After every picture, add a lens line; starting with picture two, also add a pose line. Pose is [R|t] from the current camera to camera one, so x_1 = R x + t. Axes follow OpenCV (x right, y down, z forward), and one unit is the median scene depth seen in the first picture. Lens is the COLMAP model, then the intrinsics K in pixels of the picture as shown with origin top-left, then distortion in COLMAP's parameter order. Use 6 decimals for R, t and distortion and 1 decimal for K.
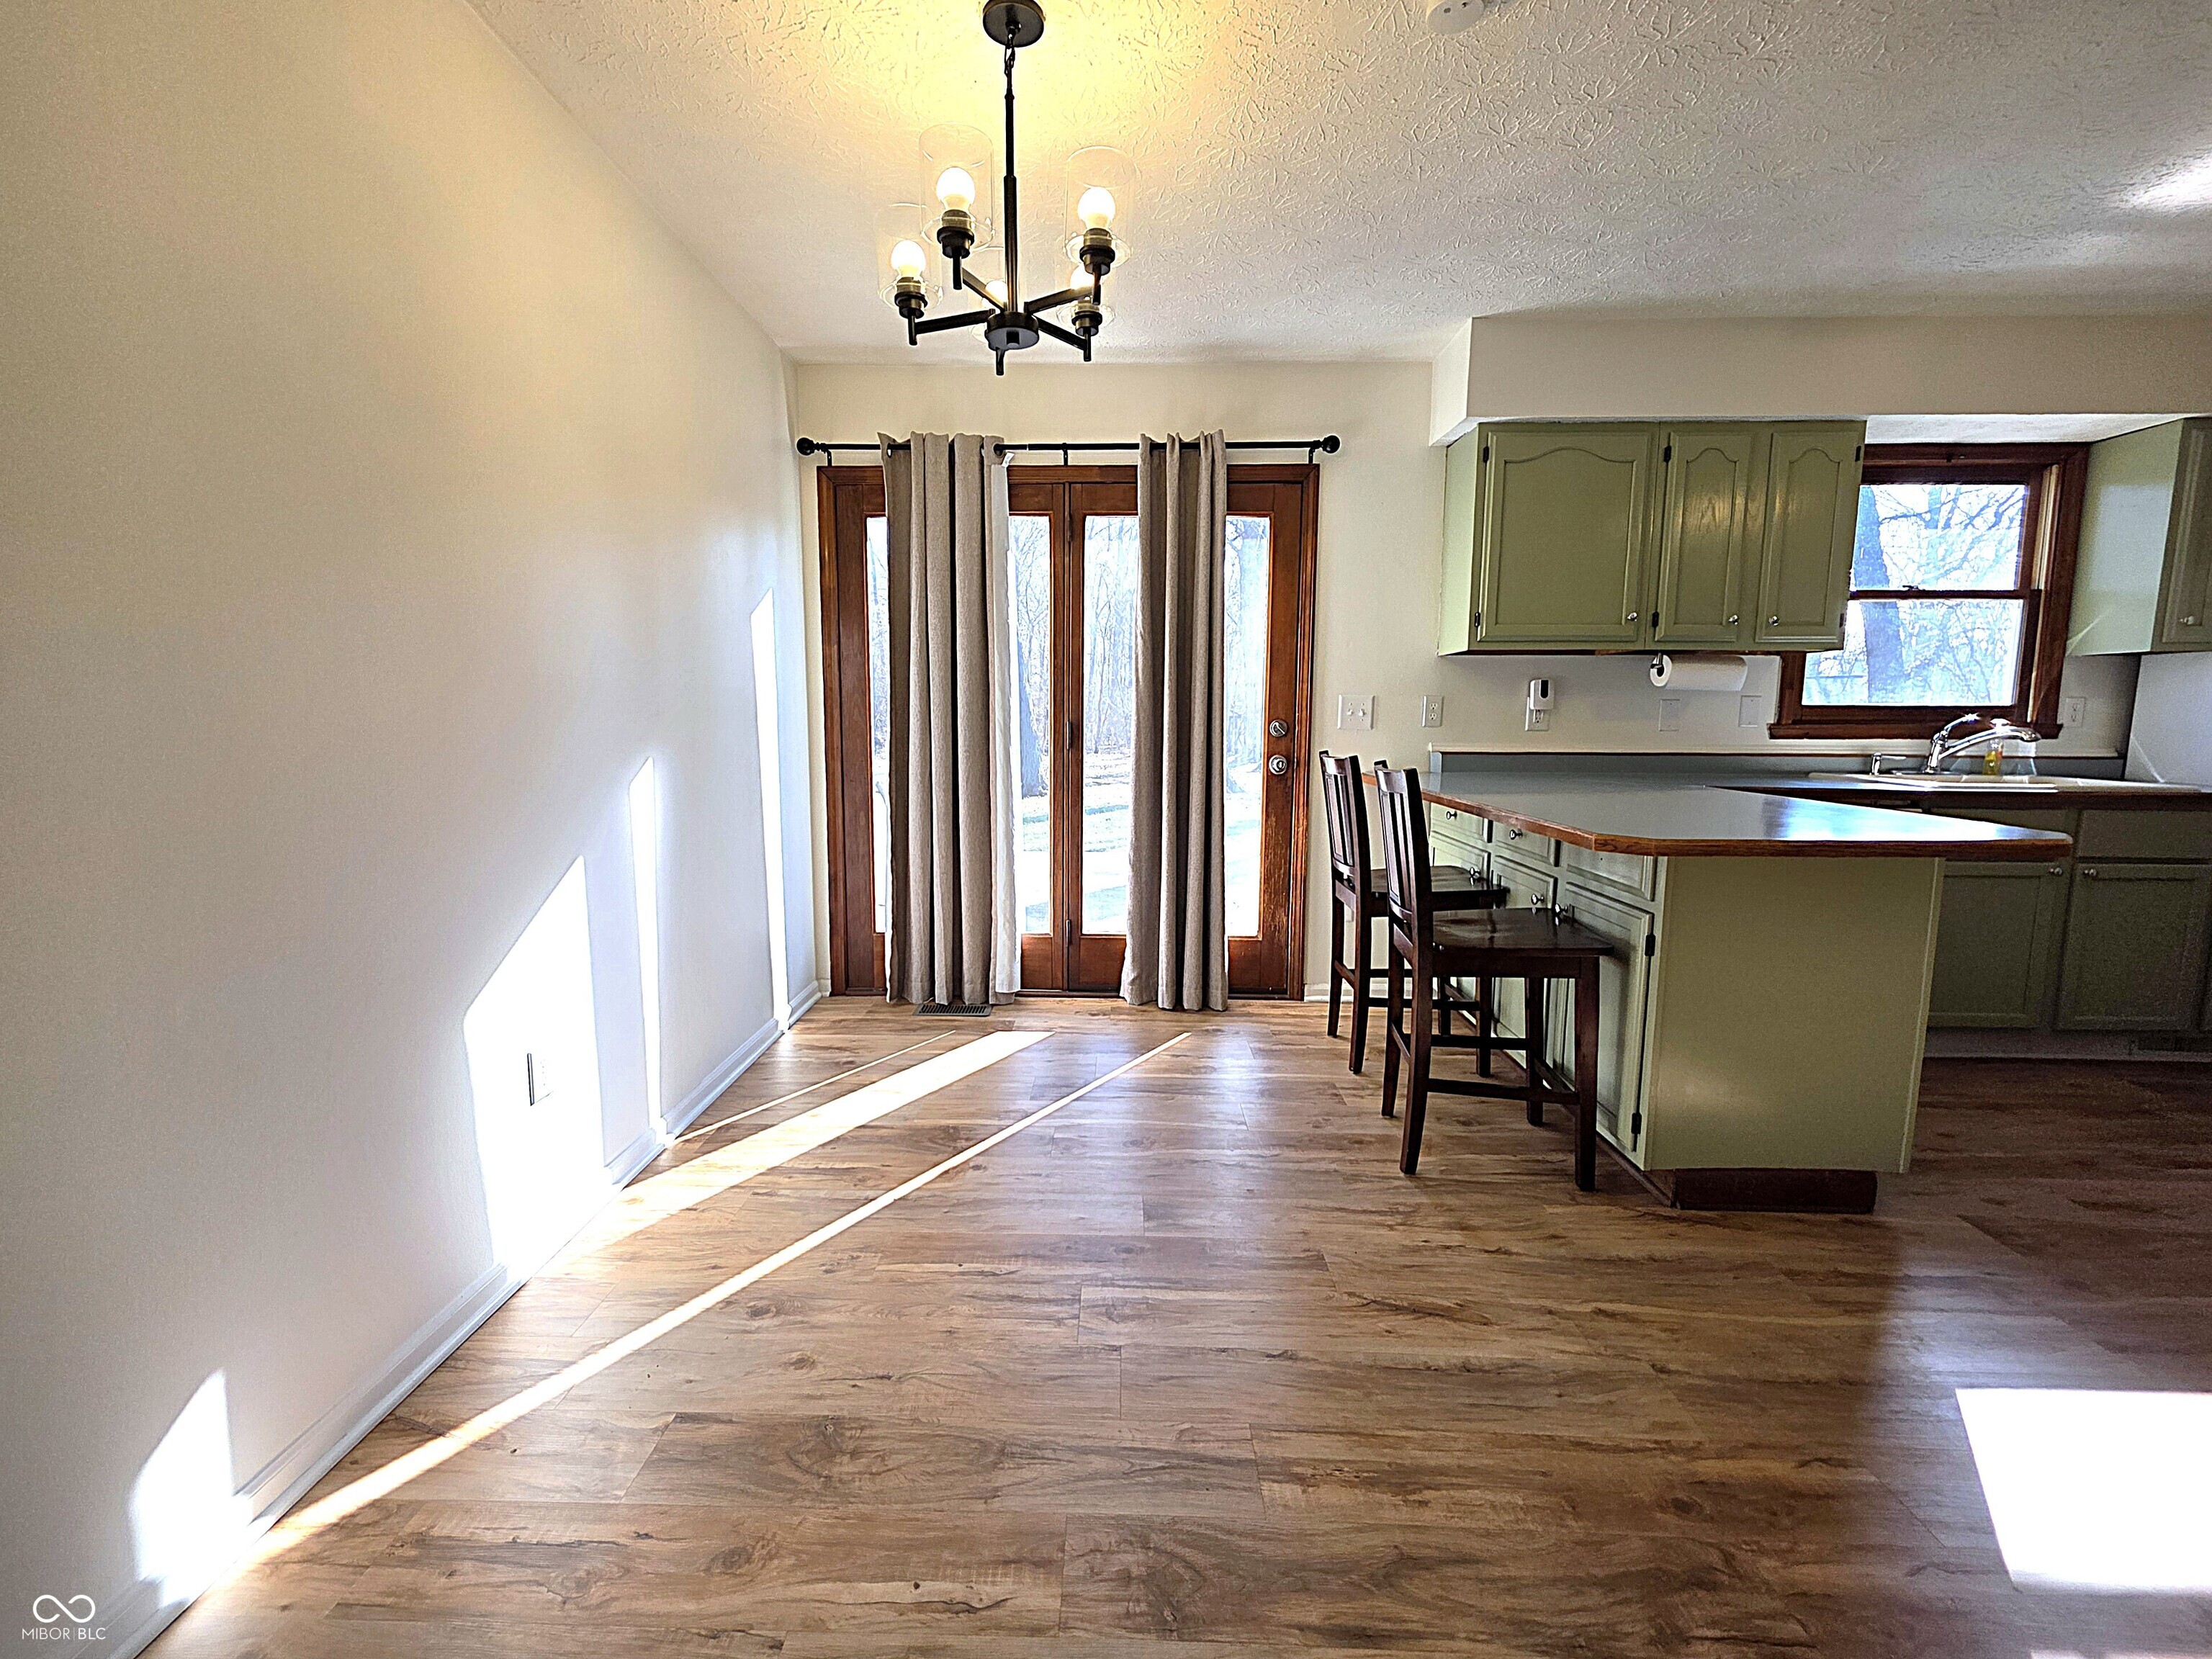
lens RADIAL K [[910.1, 0, 1082.1], [0, 910.1, 824.1], [0, 0, 1]] dist [0.000086, -0.000201]
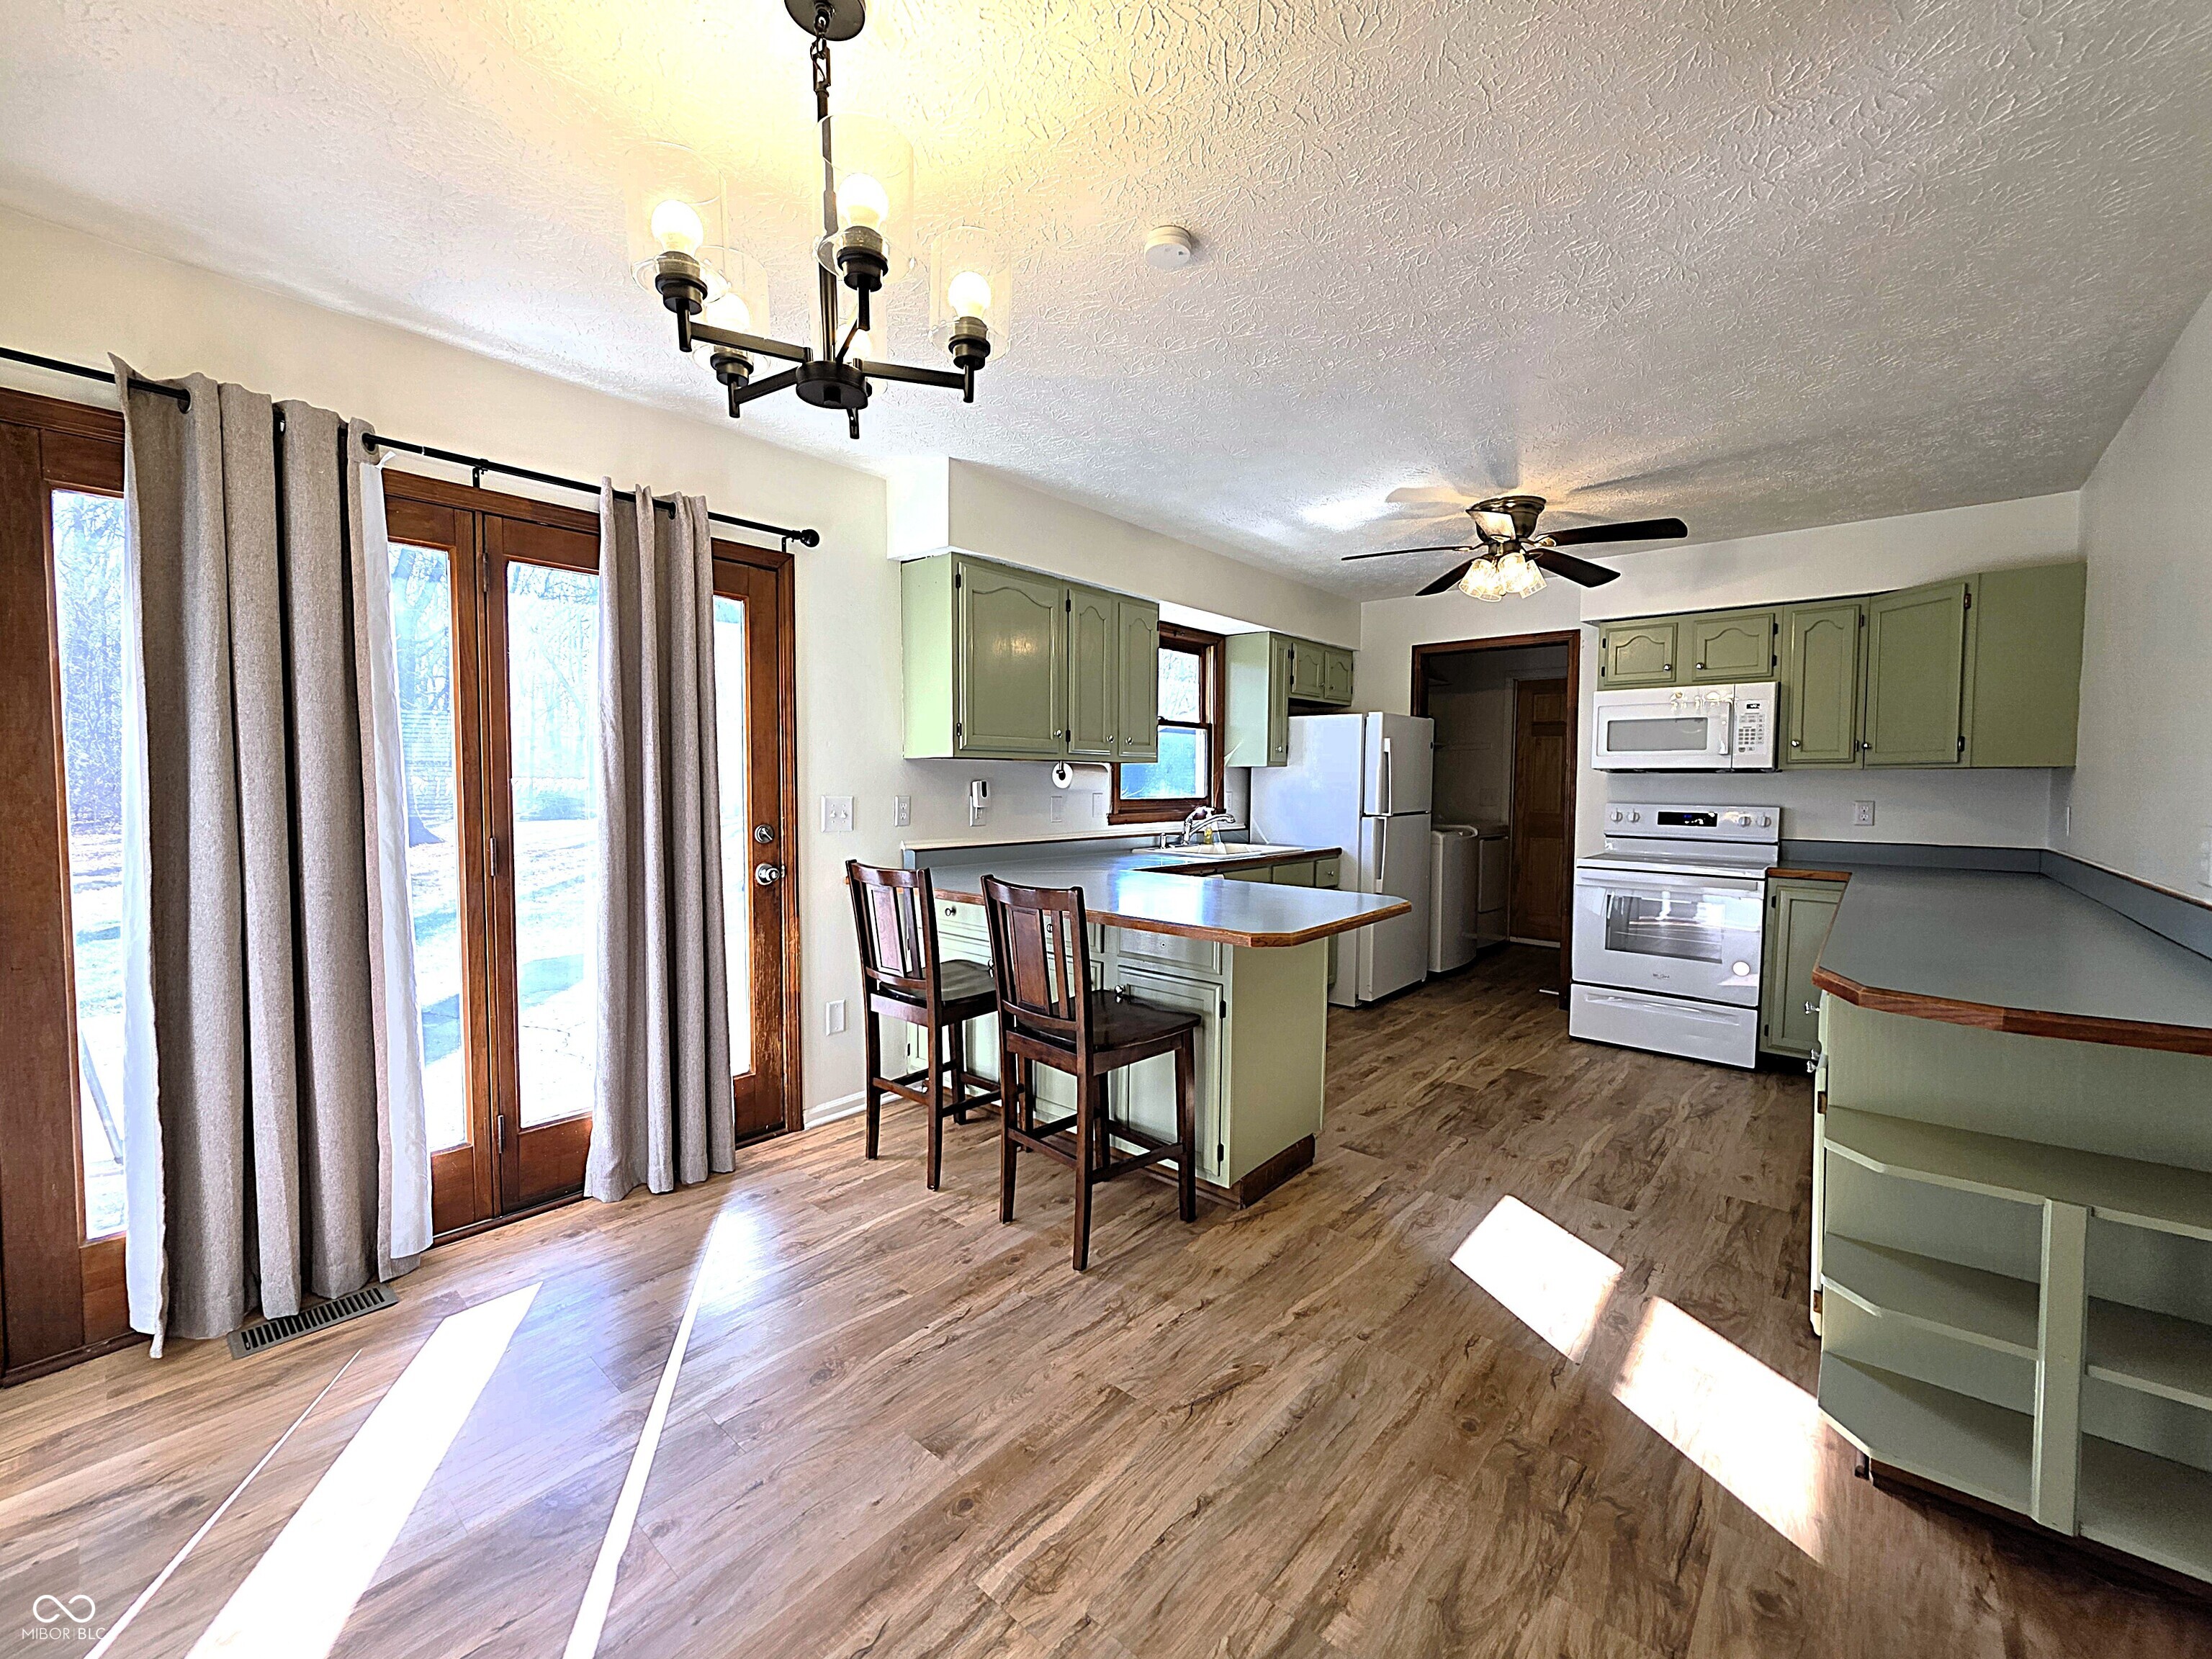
lens RADIAL K [[901.6, 0, 1092.3], [0, 901.6, 824.4], [0, 0, 1]] dist [0.002861, 0.000032]
pose [[0.632870, -0.038769, 0.773287, -0.290148], [0.088976, 0.995771, -0.022896, -0.071103], [-0.769129, 0.083294, 0.633642, 0.200252]]
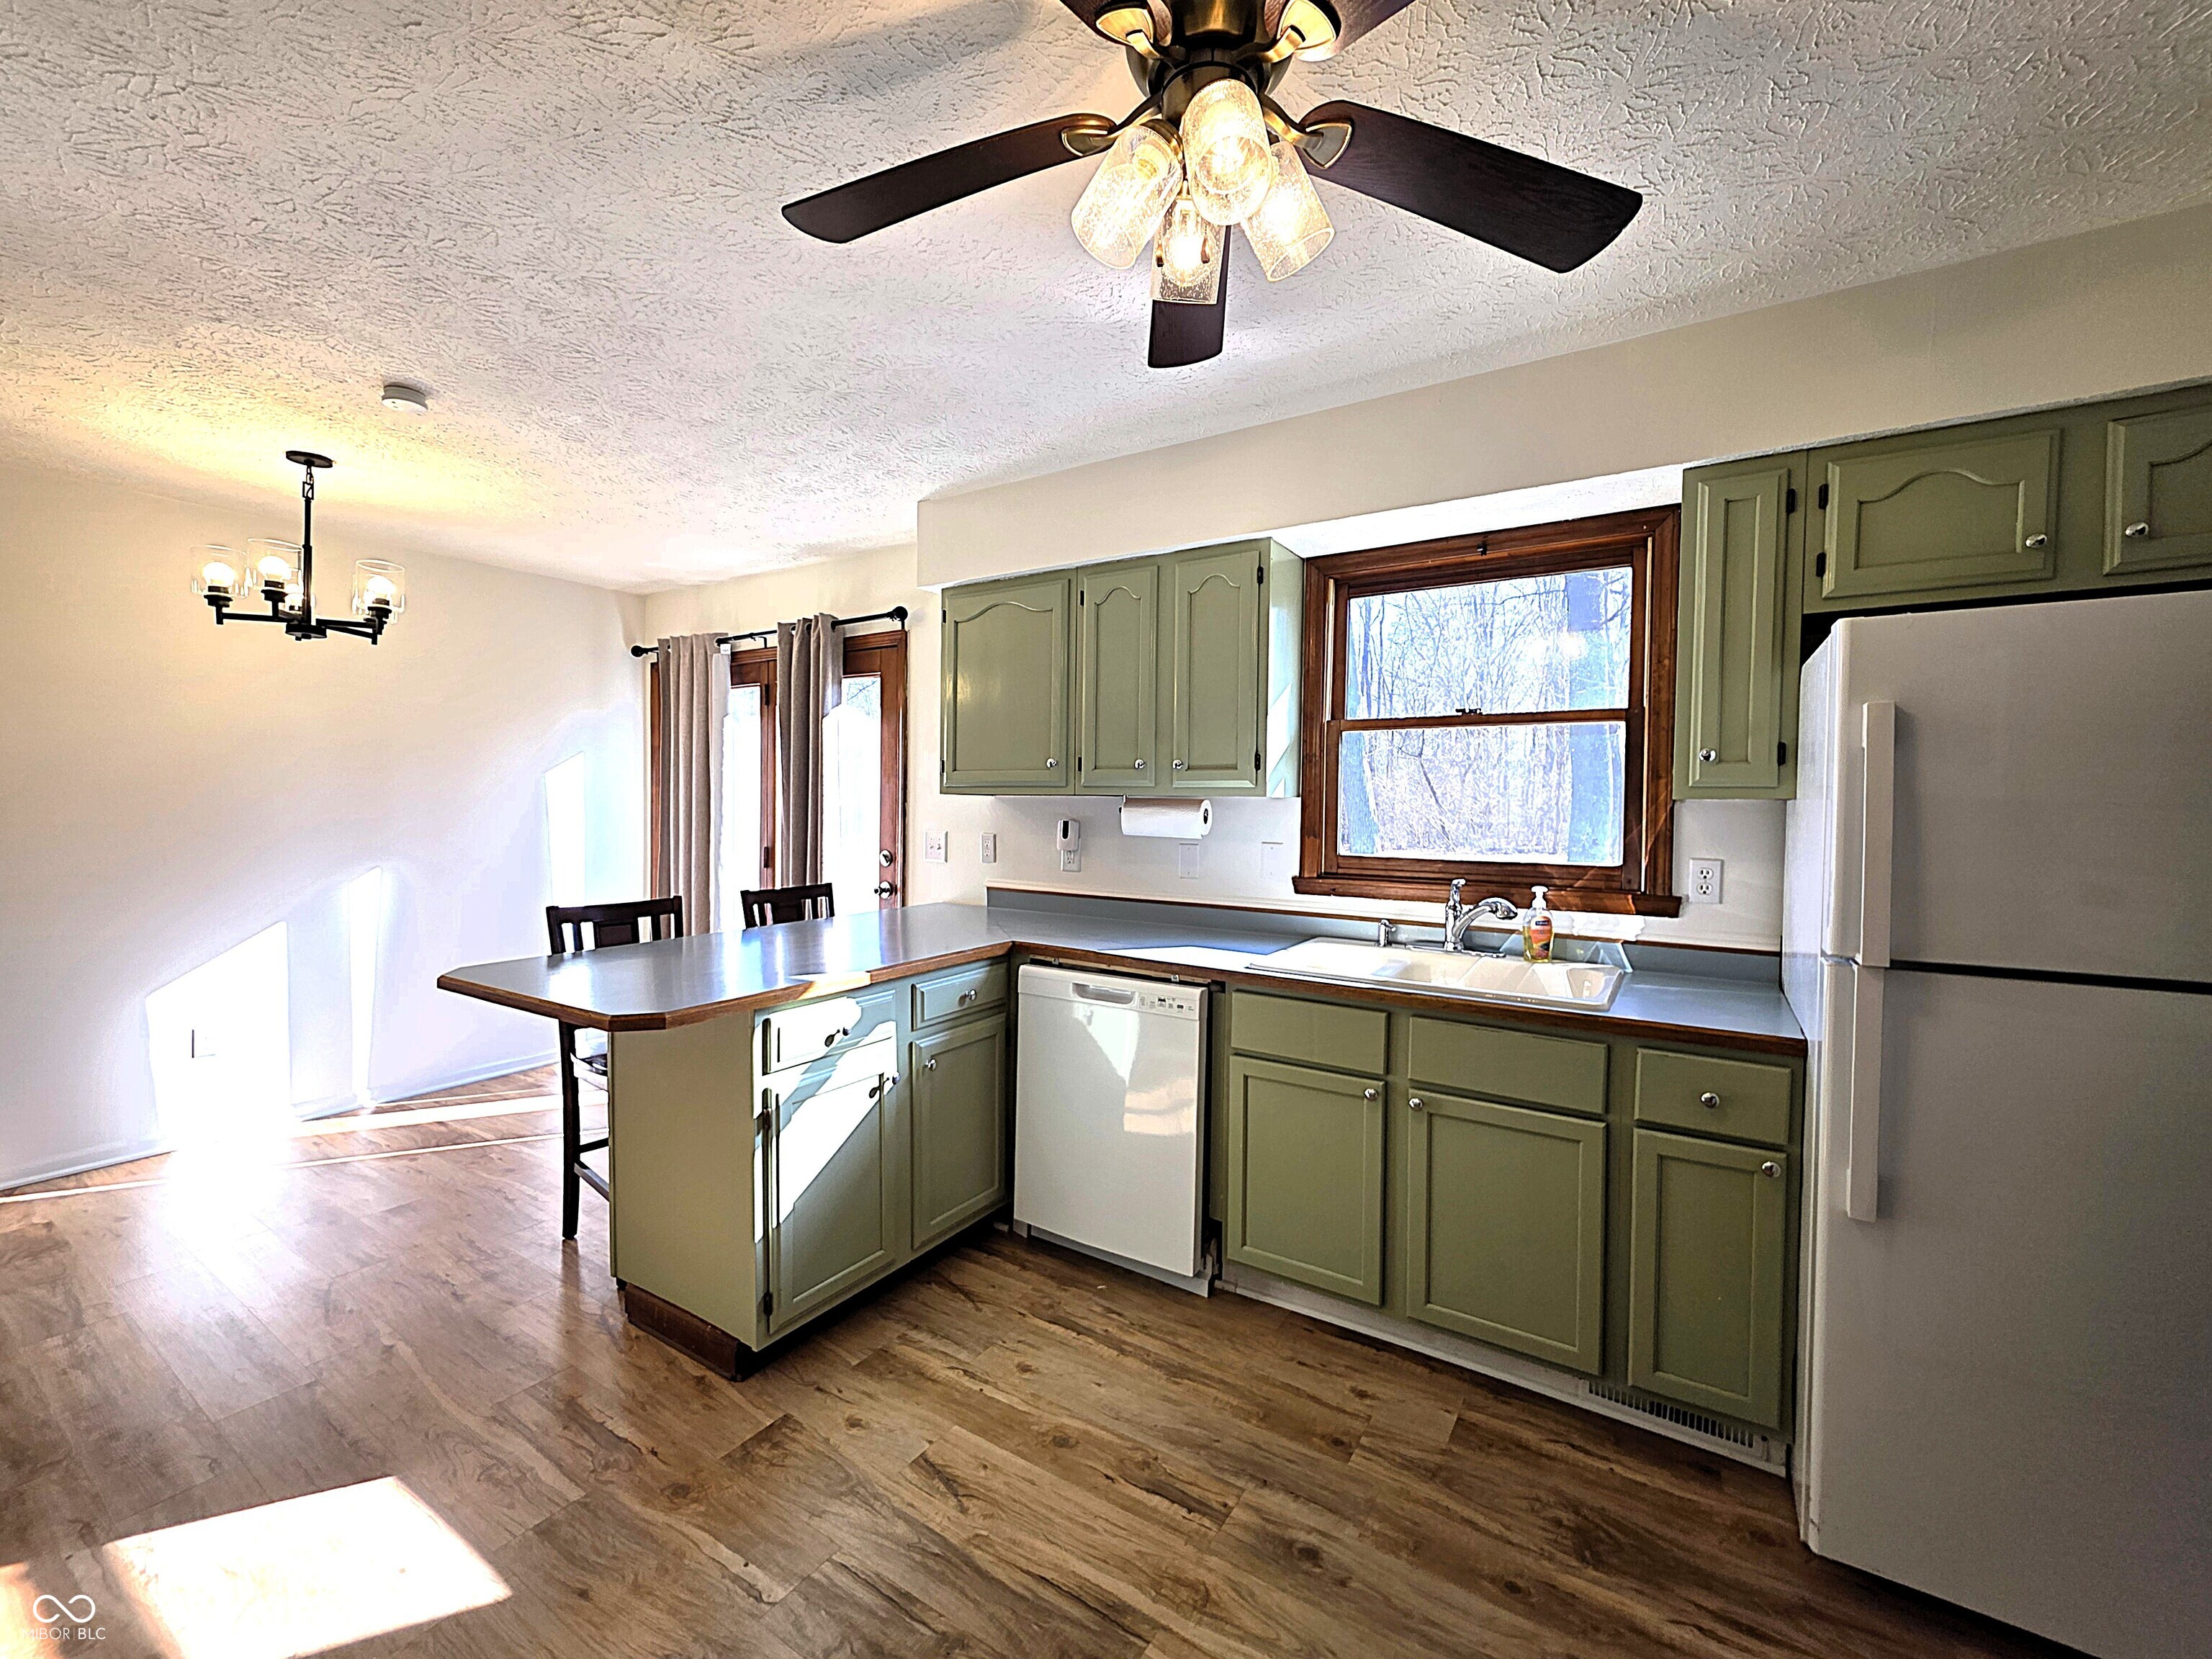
lens RADIAL K [[897.0, 0, 1095.1], [0, 897.0, 830.1], [0, 0, 1]] dist [-0.000103, 0.000053]
pose [[0.857109, 0.022063, -0.514663, 1.091764], [-0.070320, 0.994741, -0.074467, -0.082119], [0.510313, 0.100018, 0.854153, 0.194761]]
